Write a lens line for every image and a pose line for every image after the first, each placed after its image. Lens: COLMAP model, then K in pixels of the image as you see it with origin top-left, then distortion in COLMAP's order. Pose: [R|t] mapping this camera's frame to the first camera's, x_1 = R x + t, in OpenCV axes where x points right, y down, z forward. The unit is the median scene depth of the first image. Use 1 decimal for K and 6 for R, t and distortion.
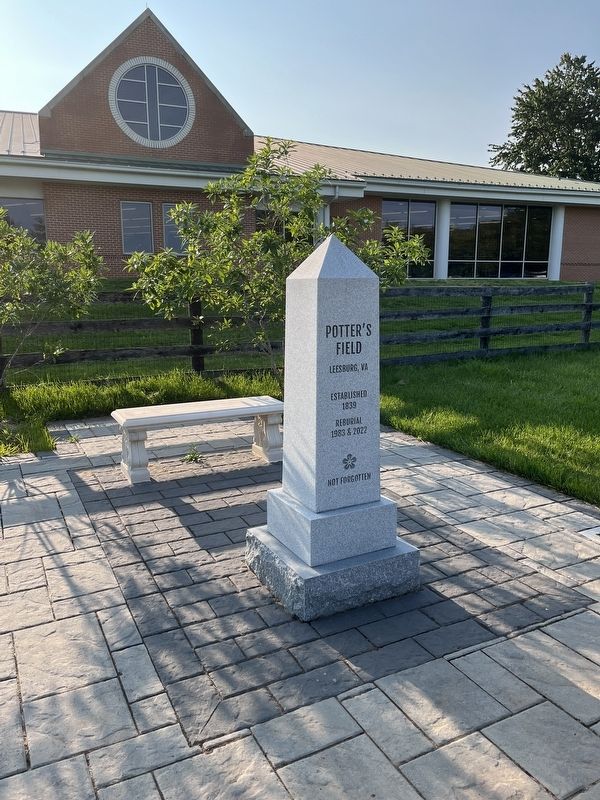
lens RADIAL K [[617.6, 0, 301.5], [0, 617.6, 402.7], [0, 0, 1]] dist [0.050689, -0.013213]
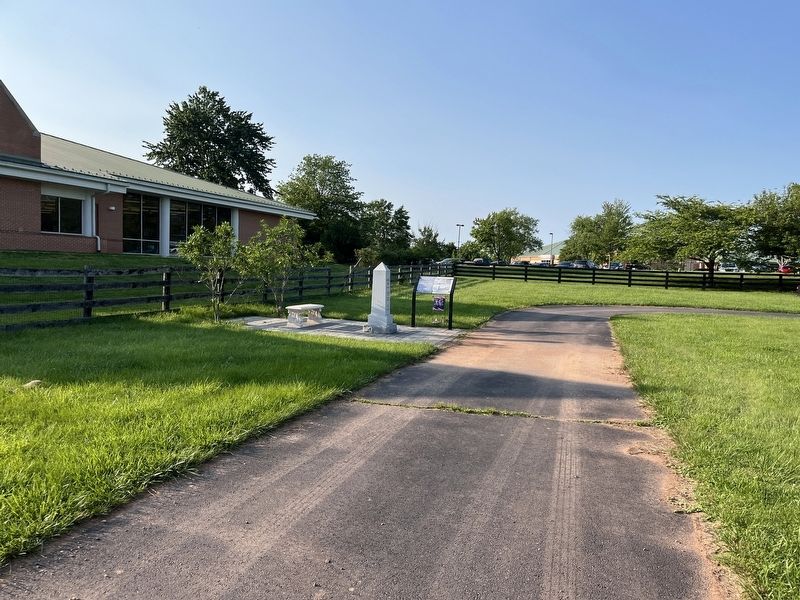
lens RADIAL K [[617.6, 0, 400.1], [0, 617.6, 301.2], [0, 0, 1]] dist [0.050689, -0.013213]
pose [[0.730126, 0.007676, 0.683270, -0.148936], [0.077491, 0.992556, -0.093955, 0.026233], [-0.678905, 0.121546, 0.724096, -0.129900]]
